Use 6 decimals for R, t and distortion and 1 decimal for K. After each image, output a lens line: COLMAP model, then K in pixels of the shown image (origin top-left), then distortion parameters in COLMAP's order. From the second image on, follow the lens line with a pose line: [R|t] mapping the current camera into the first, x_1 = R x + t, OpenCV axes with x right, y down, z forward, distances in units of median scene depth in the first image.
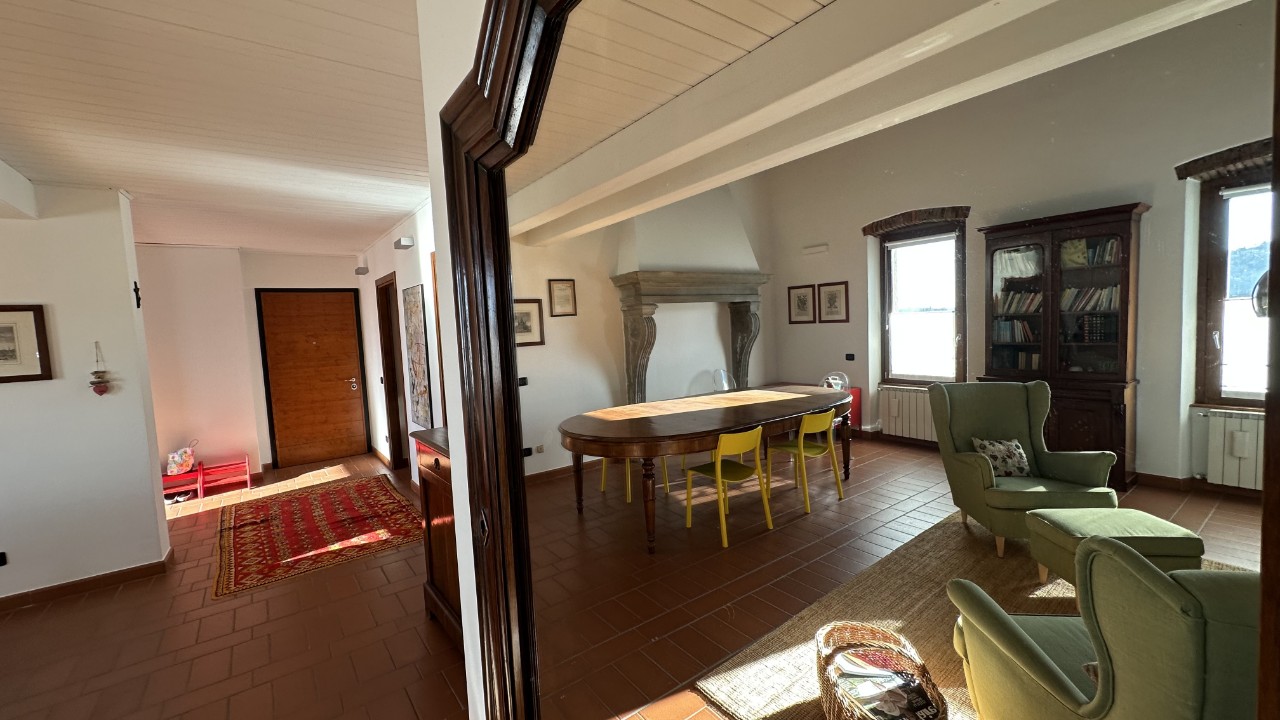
lens RADIAL K [[509.7, 0, 636.3], [0, 509.7, 364.3], [0, 0, 1]] dist [0.002217, 0.000441]
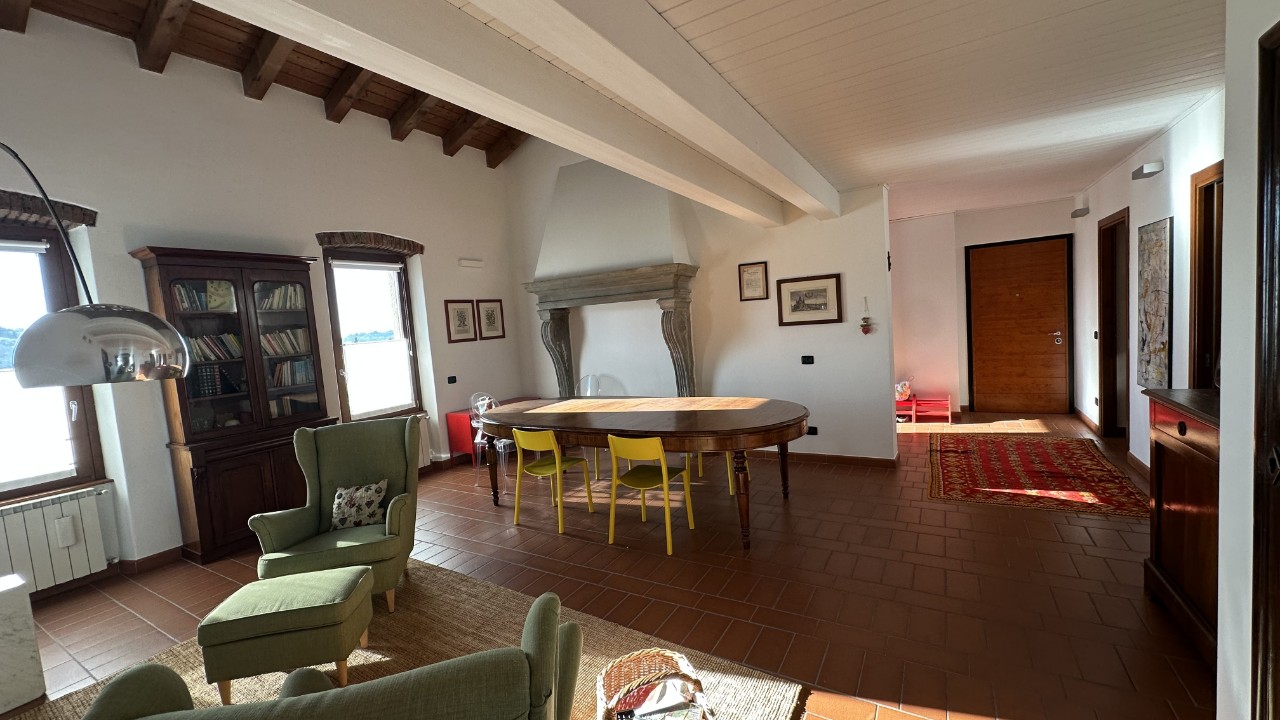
lens RADIAL K [[509.7, 0, 642.6], [0, 509.7, 359.7], [0, 0, 1]] dist [0.002217, 0.000441]
pose [[0.385226, 0.088372, -0.918581, 0.022733], [-0.015985, 0.995894, 0.089107, 0.010022], [0.922684, -0.019643, 0.385056, -0.094001]]
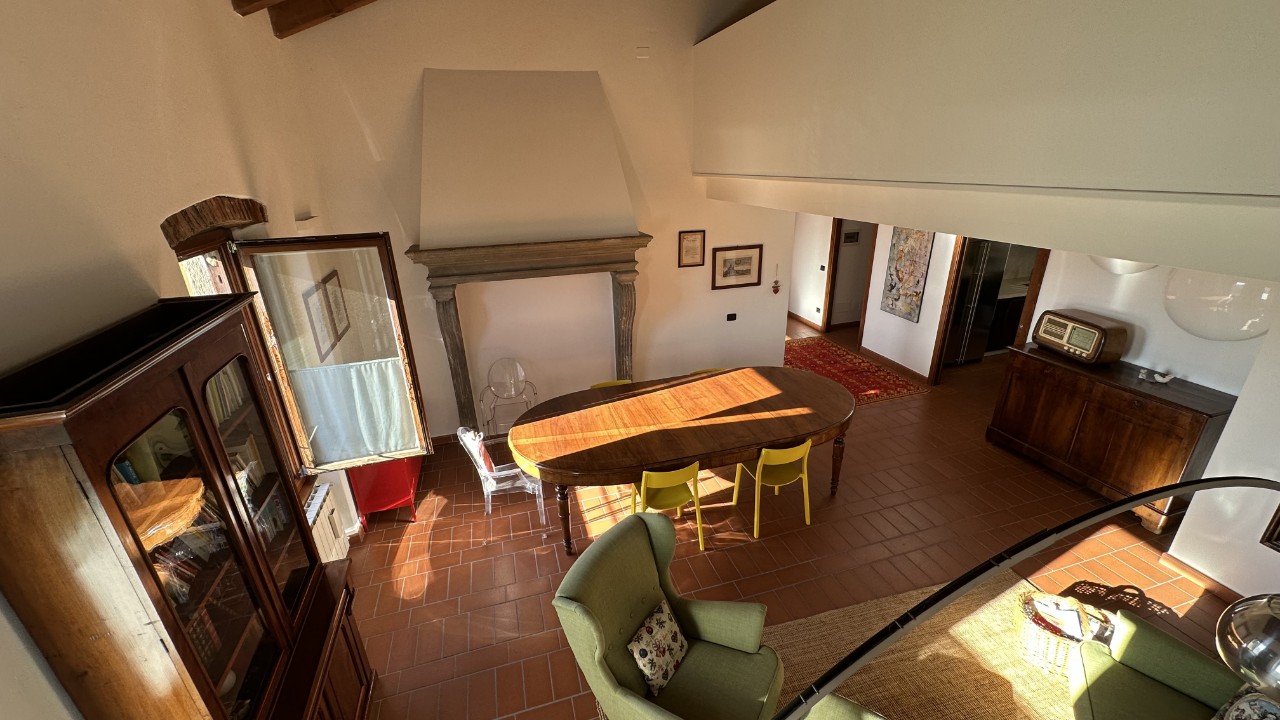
lens RADIAL K [[509.7, 0, 633.8], [0, 509.7, 357.9], [0, 0, 1]] dist [0.002217, 0.000441]
pose [[0.940131, 0.144137, -0.308835, -0.678112], [-0.042567, 0.948731, 0.313206, -0.195468], [0.338146, -0.281309, 0.898066, -0.619796]]
